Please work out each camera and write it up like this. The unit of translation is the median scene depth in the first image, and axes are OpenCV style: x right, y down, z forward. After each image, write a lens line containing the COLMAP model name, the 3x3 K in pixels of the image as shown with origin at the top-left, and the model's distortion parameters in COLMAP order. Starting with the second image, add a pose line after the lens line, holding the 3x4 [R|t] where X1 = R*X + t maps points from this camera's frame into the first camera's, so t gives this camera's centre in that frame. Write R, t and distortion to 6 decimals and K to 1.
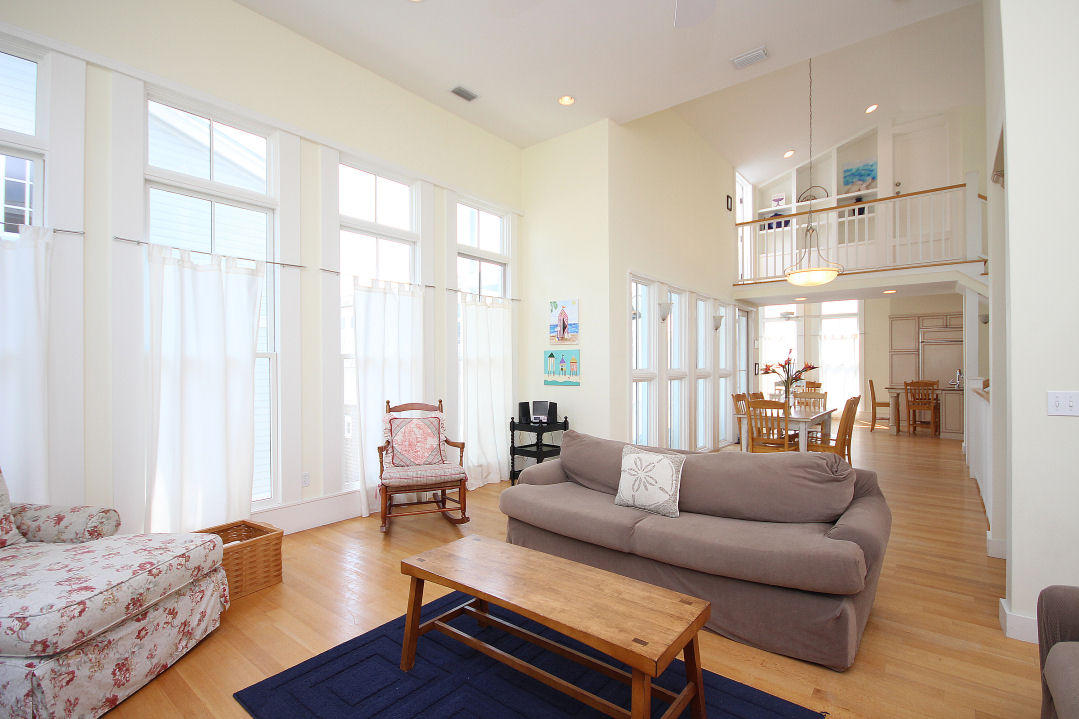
lens RADIAL K [[497.5, 0, 539.6], [0, 497.5, 363.5], [0, 0, 1]] dist [-0.001187, -0.000084]
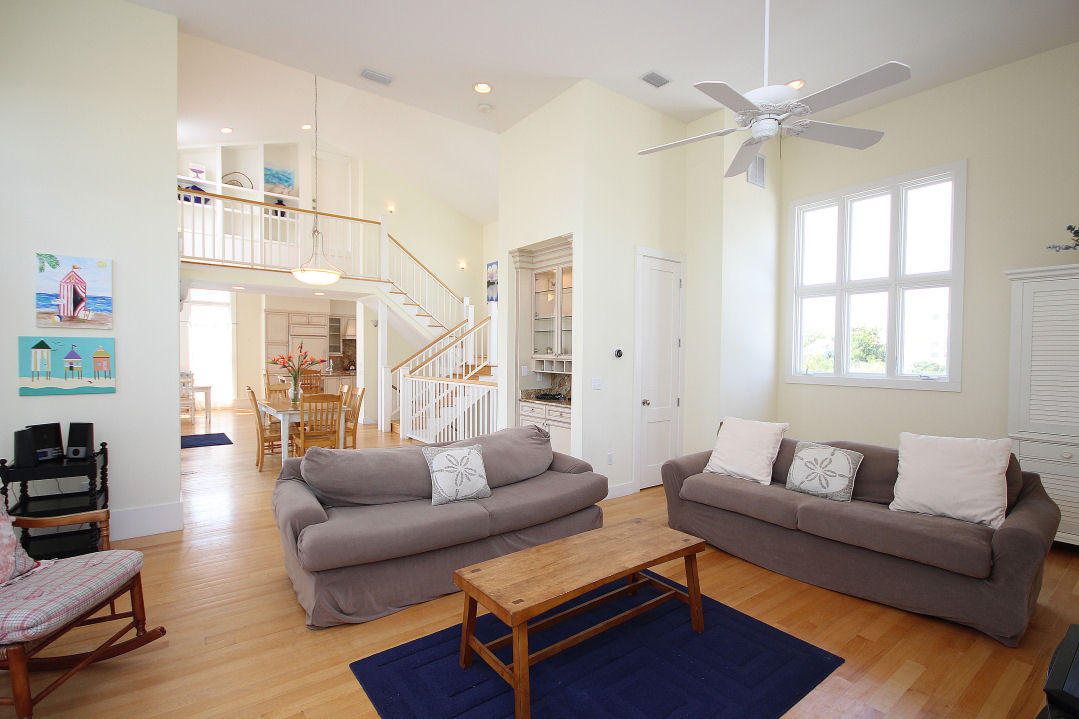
lens RADIAL K [[497.5, 0, 539.6], [0, 497.5, 363.5], [0, 0, 1]] dist [-0.001187, -0.000084]
pose [[0.238502, -0.013659, 0.971046, -0.402260], [-0.017360, 0.999681, 0.018325, -0.015331], [-0.970987, -0.021228, 0.238189, 0.286410]]
